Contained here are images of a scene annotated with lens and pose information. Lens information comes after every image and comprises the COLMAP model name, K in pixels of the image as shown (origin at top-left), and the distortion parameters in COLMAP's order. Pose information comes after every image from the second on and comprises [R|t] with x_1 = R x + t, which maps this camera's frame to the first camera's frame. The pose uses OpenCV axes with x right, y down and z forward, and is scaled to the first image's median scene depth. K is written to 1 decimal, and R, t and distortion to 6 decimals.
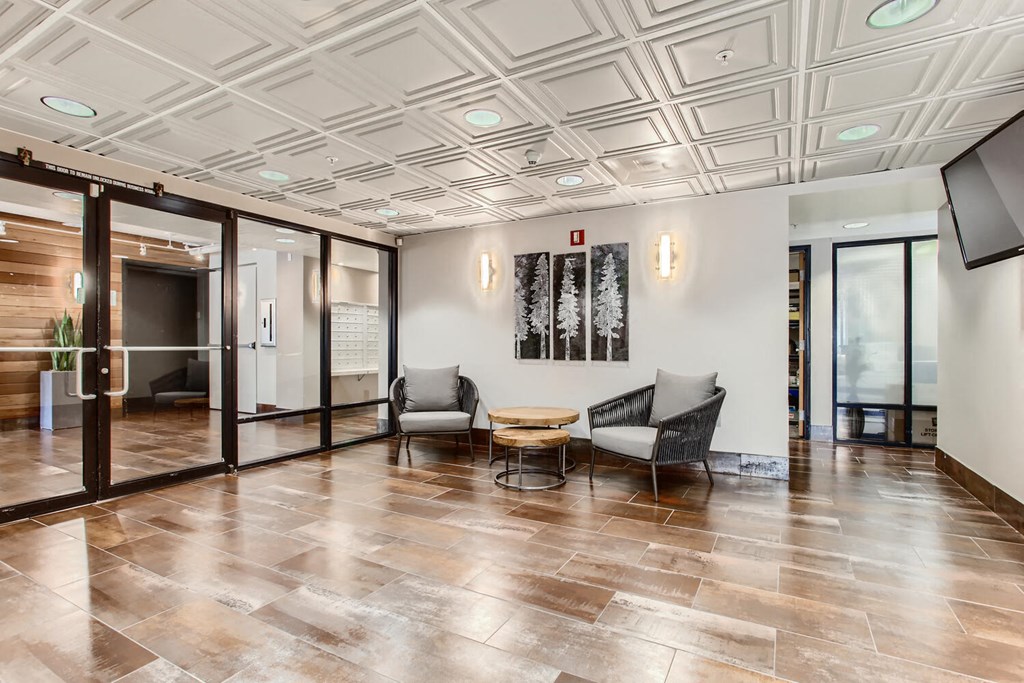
lens RADIAL K [[503.5, 0, 510.2], [0, 503.5, 342.0], [0, 0, 1]] dist [-0.005300, 0.002036]
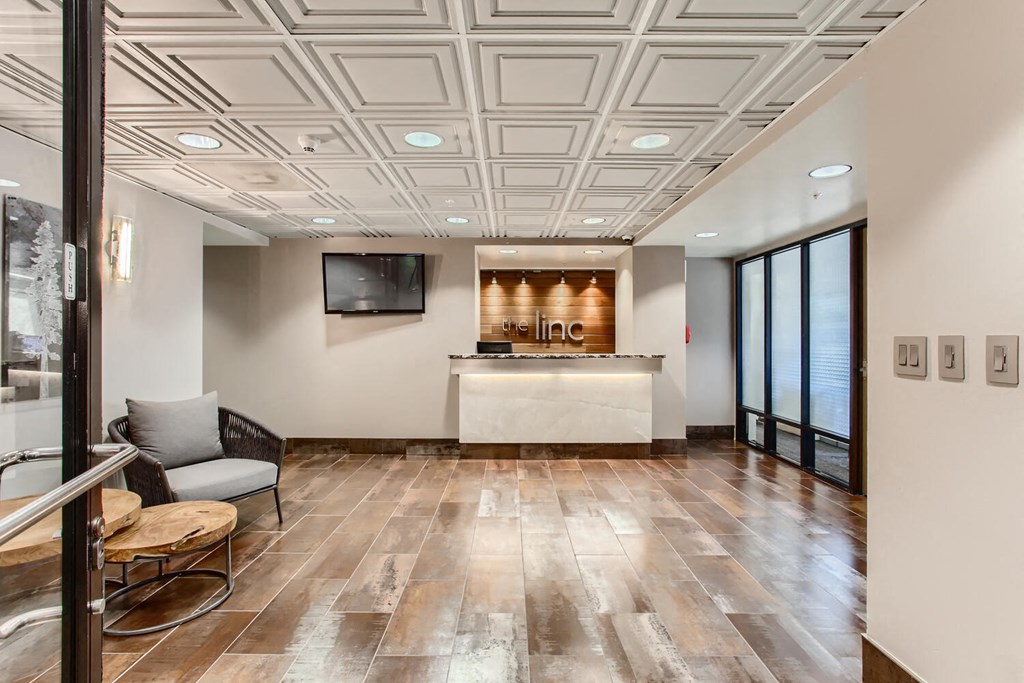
lens RADIAL K [[503.5, 0, 512.0], [0, 503.5, 338.5], [0, 0, 1]] dist [-0.005300, 0.002036]
pose [[-0.488767, -0.003271, 0.872408, -0.920639], [0.000336, 0.999992, 0.003938, -0.057773], [-0.872414, 0.002217, -0.488762, 1.251995]]
